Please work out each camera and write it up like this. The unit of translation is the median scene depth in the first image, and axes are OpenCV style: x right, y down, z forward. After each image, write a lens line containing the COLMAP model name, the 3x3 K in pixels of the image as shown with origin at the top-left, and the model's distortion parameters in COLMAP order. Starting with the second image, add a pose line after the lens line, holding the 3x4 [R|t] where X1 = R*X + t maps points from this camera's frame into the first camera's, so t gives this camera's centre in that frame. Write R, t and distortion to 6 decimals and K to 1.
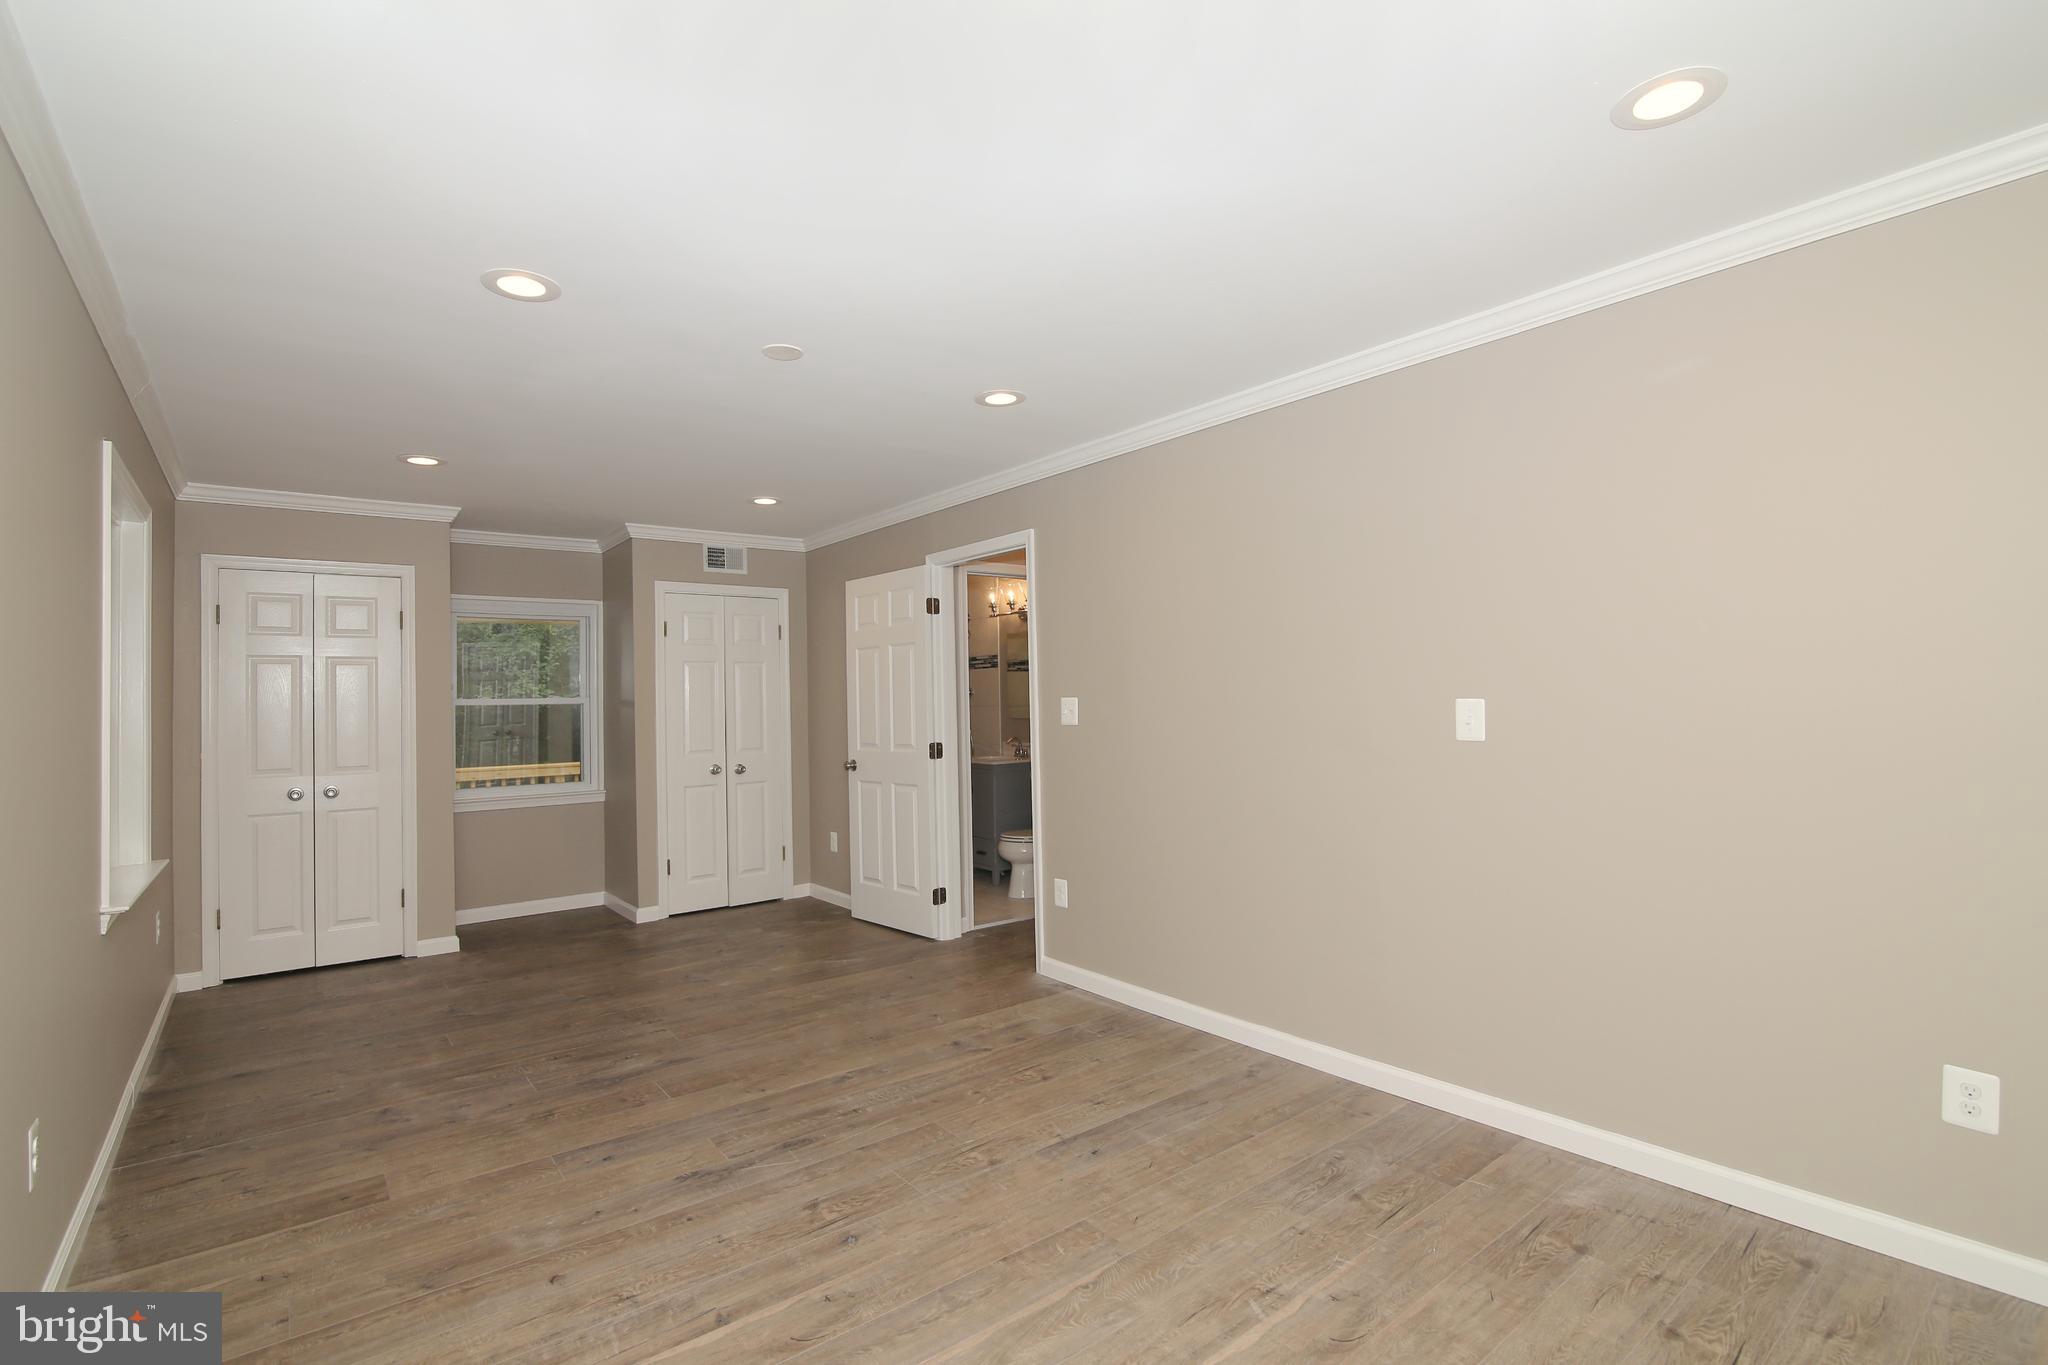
lens RADIAL K [[970.6, 0, 1024.0], [0, 970.6, 682.5], [0, 0, 1]] dist [-0.018773, -0.000346]
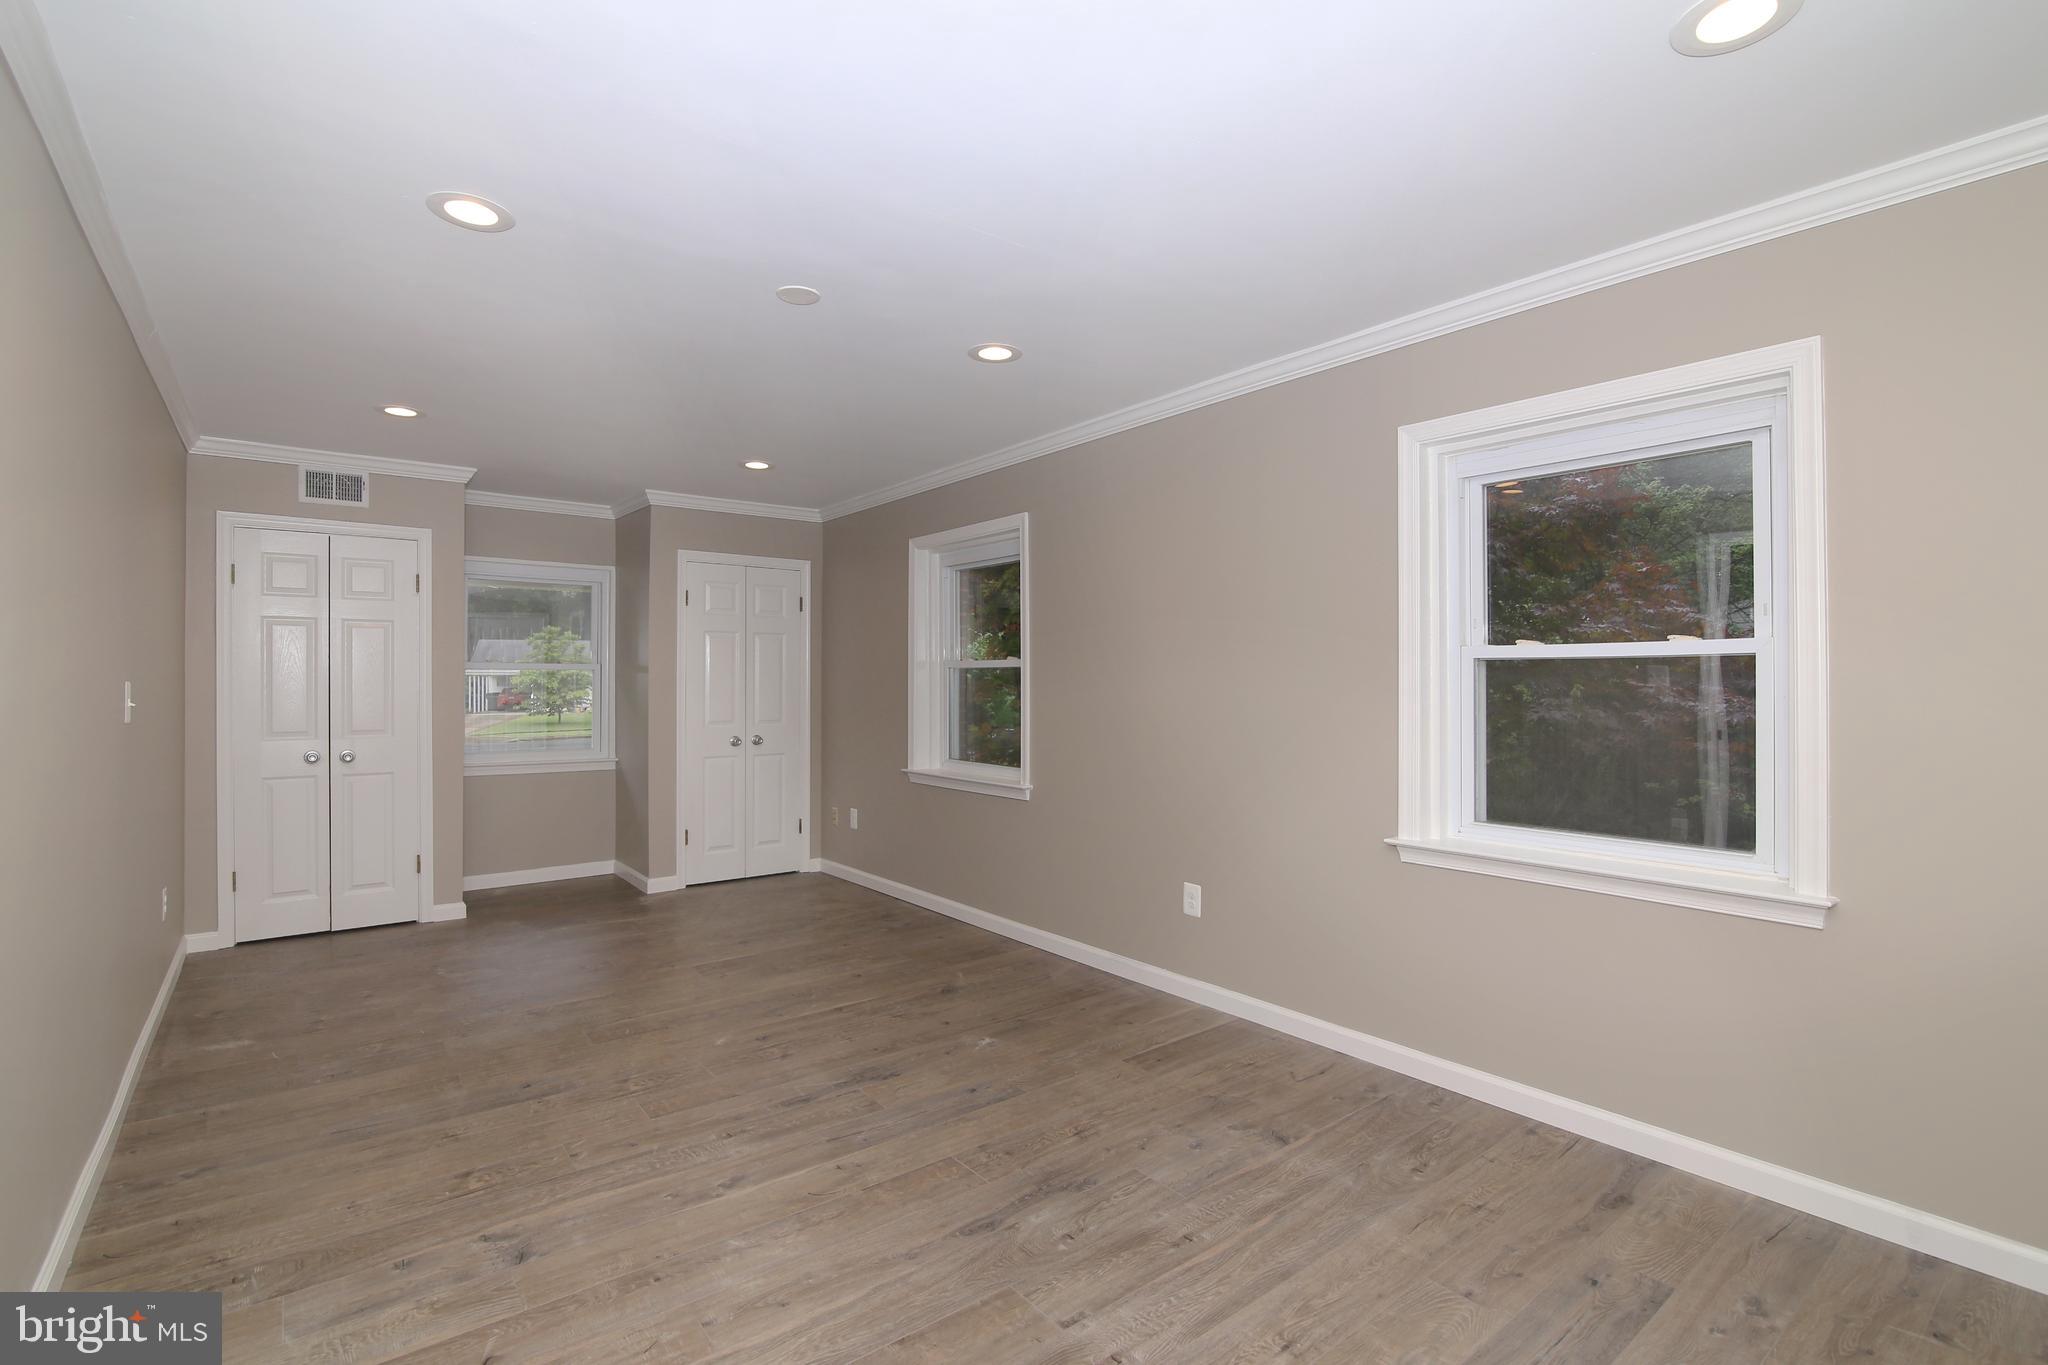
lens RADIAL K [[970.6, 0, 1024.0], [0, 970.6, 682.5], [0, 0, 1]] dist [-0.018773, -0.000346]
pose [[-0.999756, 0.020826, 0.007383, -0.462763], [0.020707, 0.999660, -0.015870, 0.051709], [-0.007711, -0.015713, -0.999847, 1.904281]]
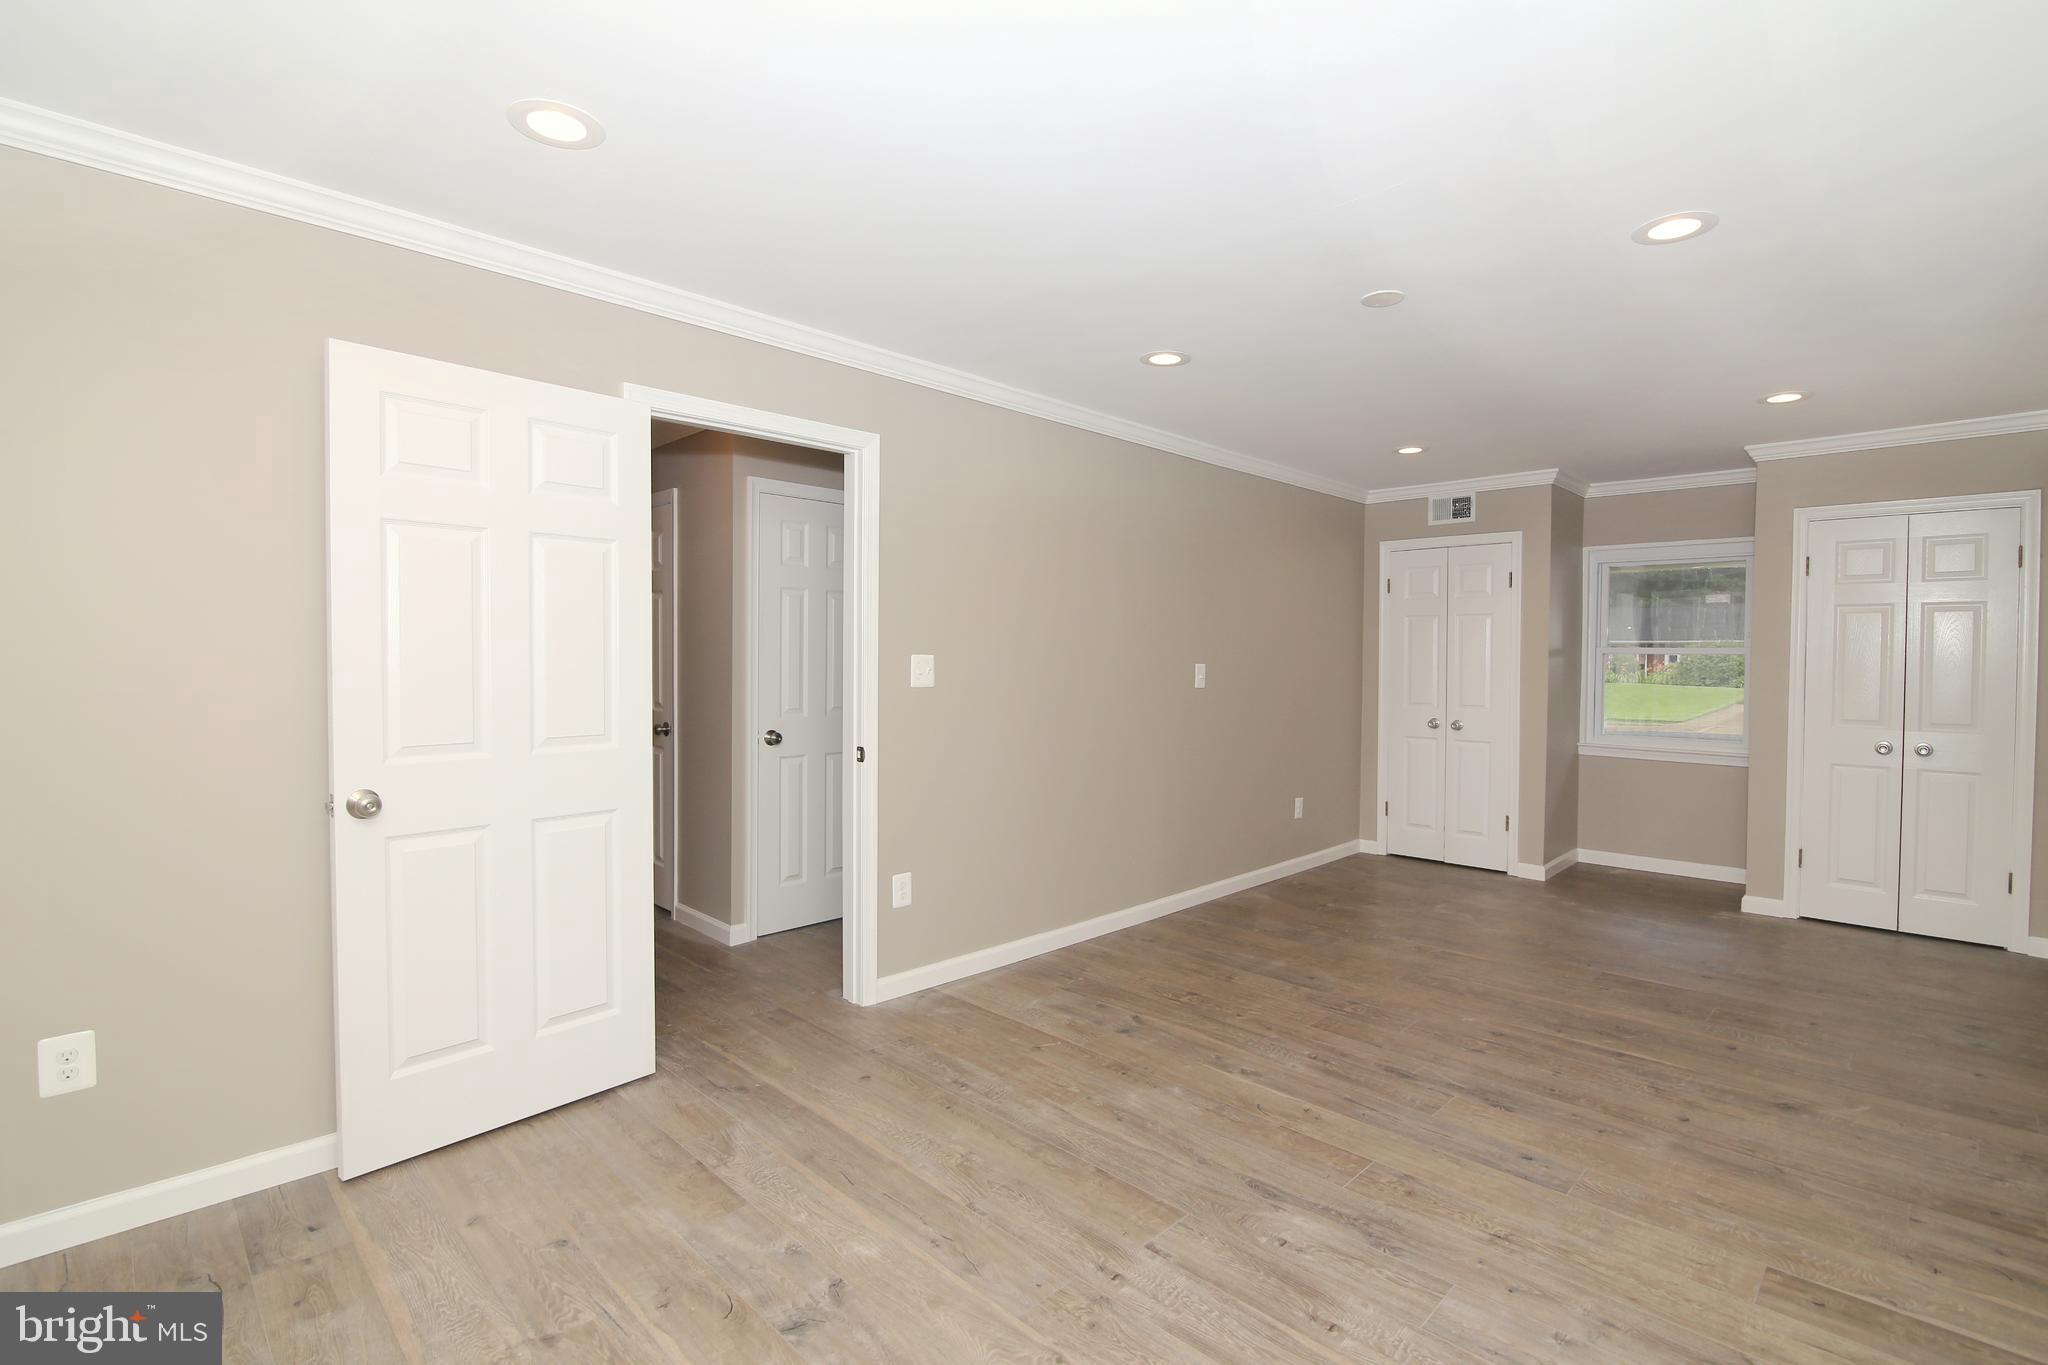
lens RADIAL K [[922.1, 0, 1037.8], [0, 922.1, 649.6], [0, 0, 1]] dist [-0.016650, 0.001161]
pose [[-0.128378, 0.027308, 0.991349, -1.148560], [-0.027177, 0.999149, -0.031043, 0.040388], [-0.991353, -0.030927, -0.127527, 1.456006]]
